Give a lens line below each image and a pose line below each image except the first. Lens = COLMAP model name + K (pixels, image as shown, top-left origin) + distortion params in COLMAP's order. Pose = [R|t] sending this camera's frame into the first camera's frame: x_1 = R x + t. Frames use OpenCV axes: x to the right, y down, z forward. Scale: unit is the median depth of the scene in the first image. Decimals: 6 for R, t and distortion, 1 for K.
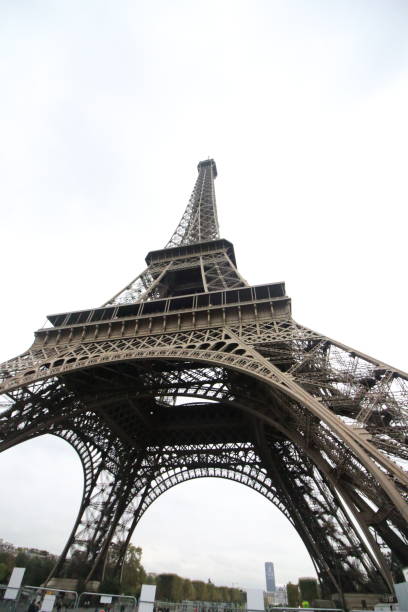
lens RADIAL K [[283.9, 0, 201.7], [0, 283.9, 308.3], [0, 0, 1]] dist [-0.001924, -0.000603]
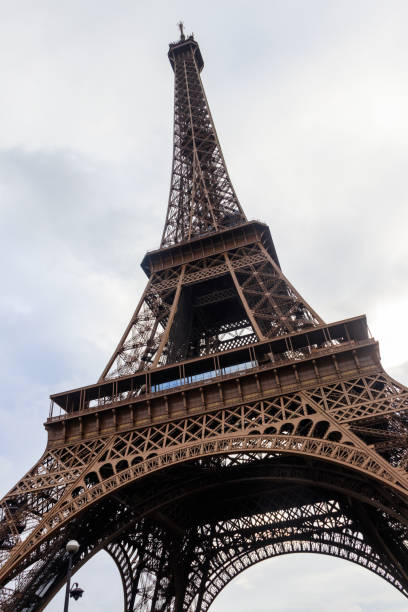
lens RADIAL K [[489.6, 0, 204.7], [0, 489.6, 307.2], [0, 0, 1]] dist [0.039490, -0.003126]
pose [[0.986861, -0.160312, 0.020144, -0.120463], [0.156828, 0.980399, 0.119263, -0.254592], [-0.038869, -0.114536, 0.992658, -0.227533]]
